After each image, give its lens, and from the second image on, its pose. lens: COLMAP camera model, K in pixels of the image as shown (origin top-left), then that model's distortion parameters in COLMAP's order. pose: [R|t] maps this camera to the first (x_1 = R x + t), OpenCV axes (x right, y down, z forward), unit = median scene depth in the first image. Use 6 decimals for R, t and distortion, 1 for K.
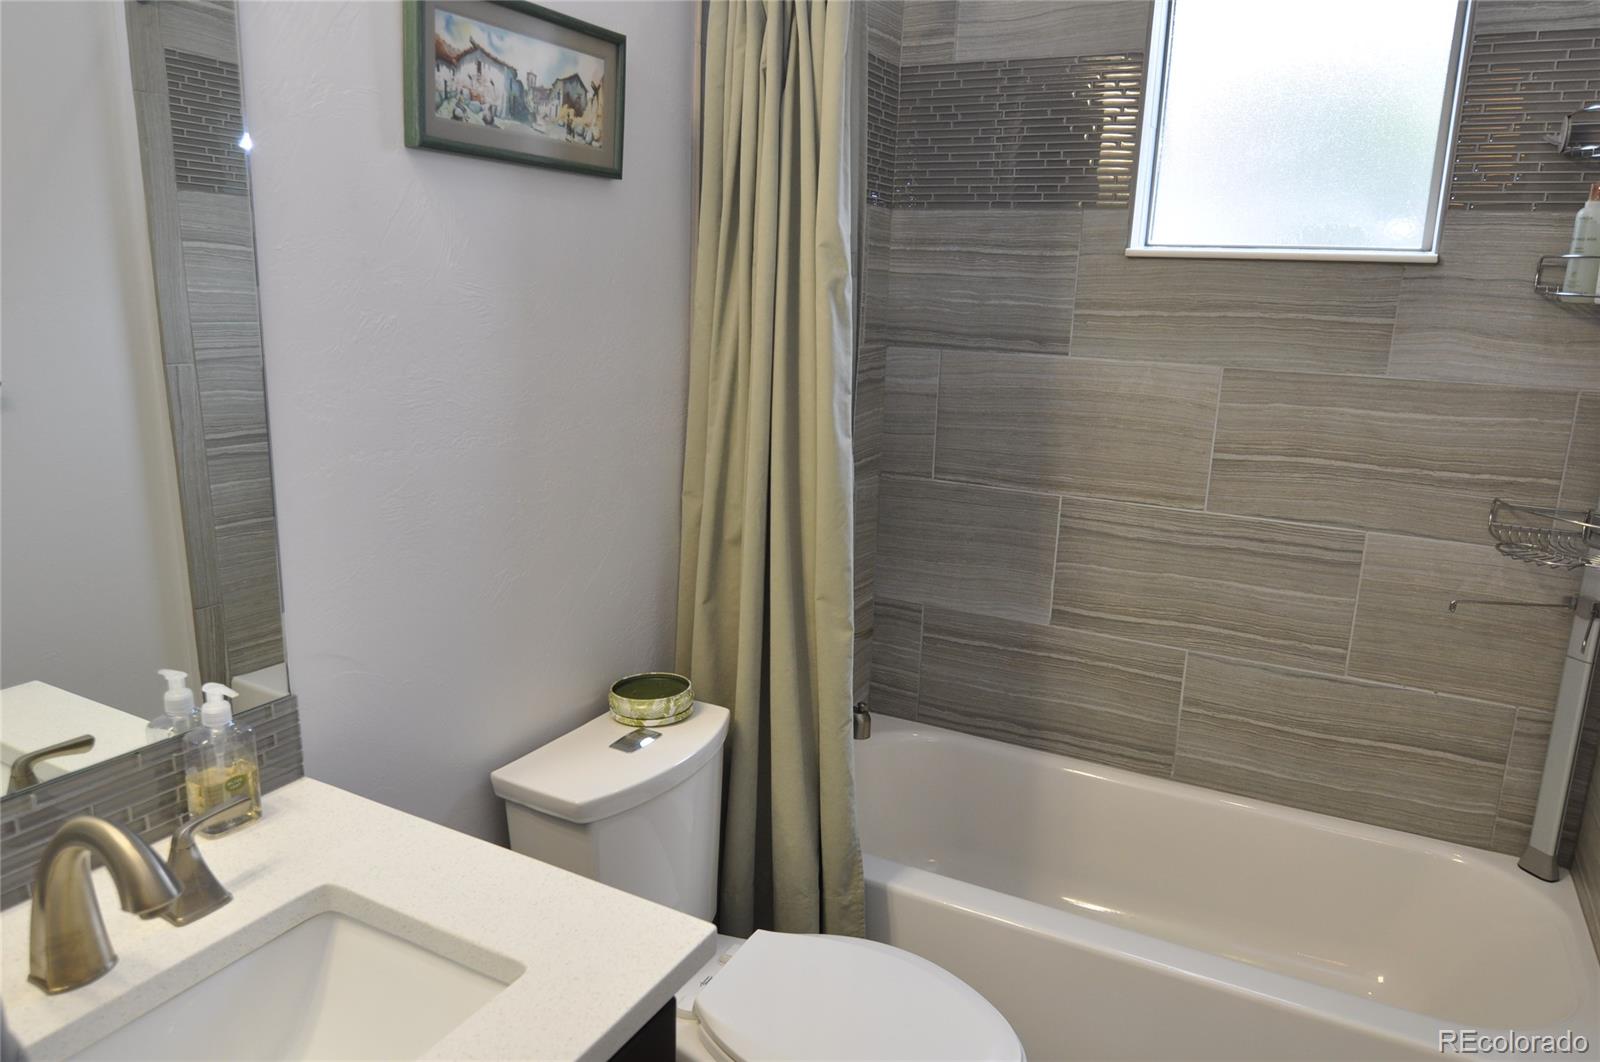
lens RADIAL K [[1093.2, 0, 794.2], [0, 1093.2, 530.4], [0, 0, 1]] dist [0.011995, -0.026047]
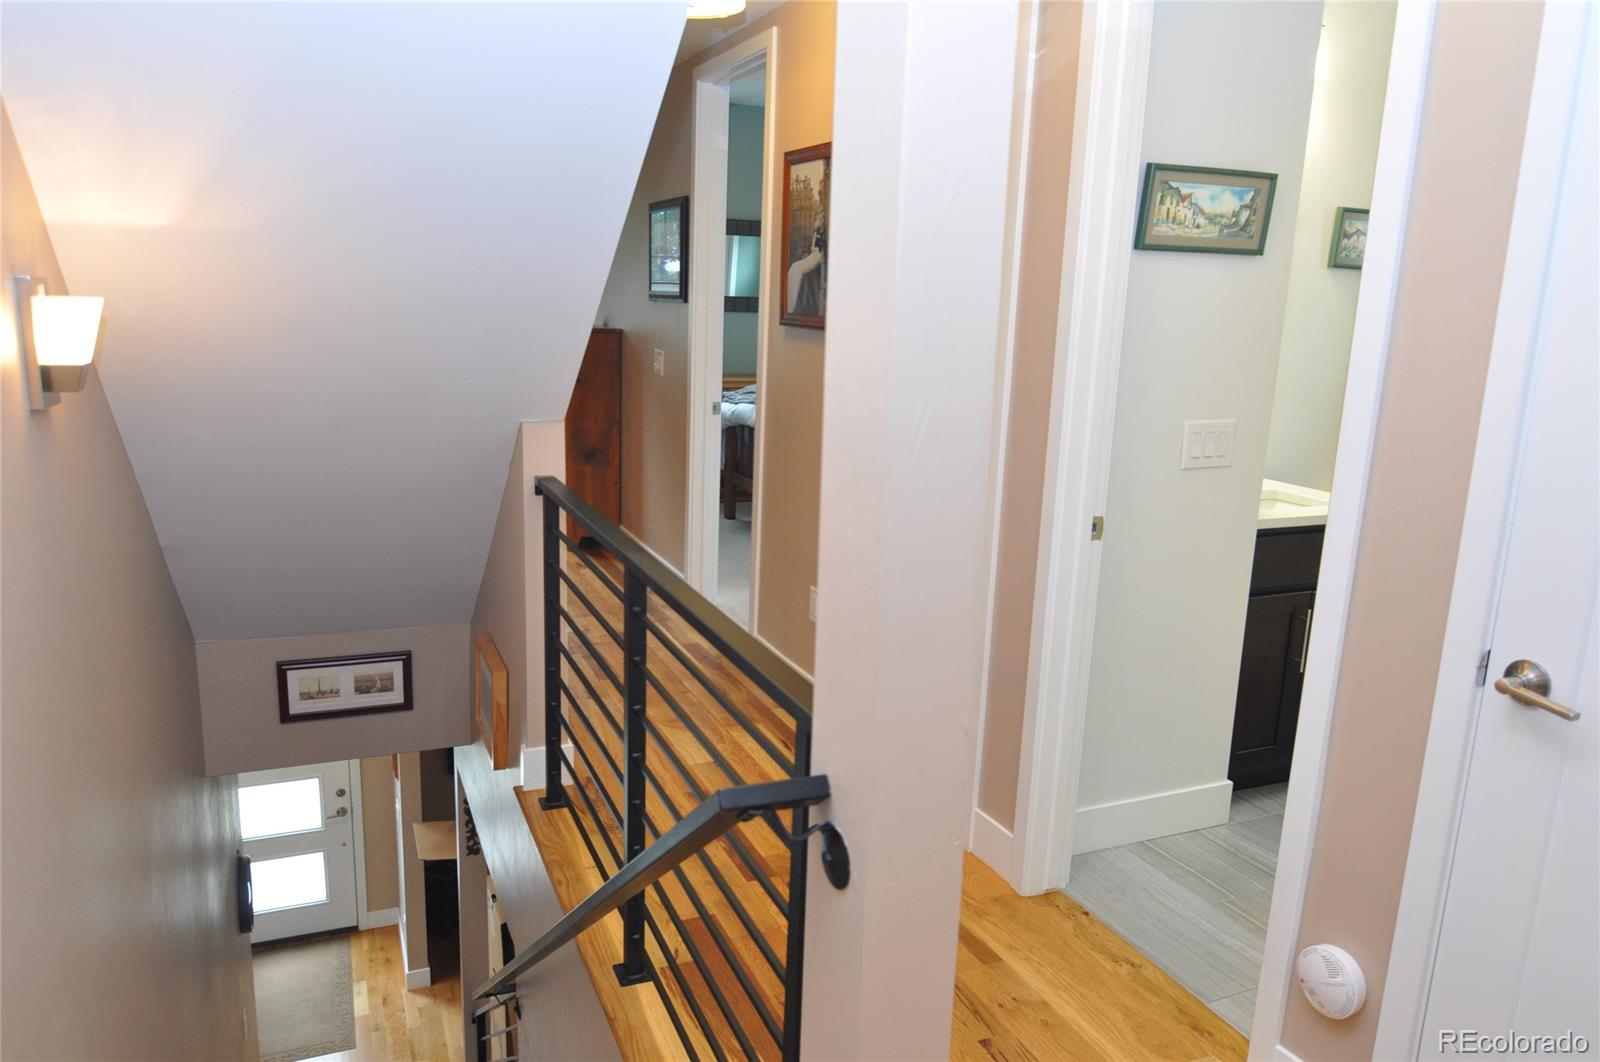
lens RADIAL K [[1093.2, 0, 794.2], [0, 1093.2, 530.4], [0, 0, 1]] dist [0.011995, -0.026047]
pose [[0.943327, 0.006349, -0.331803, -0.703797], [-0.019319, 0.999172, -0.035806, 0.440324], [0.331301, 0.040187, 0.942669, -2.033081]]
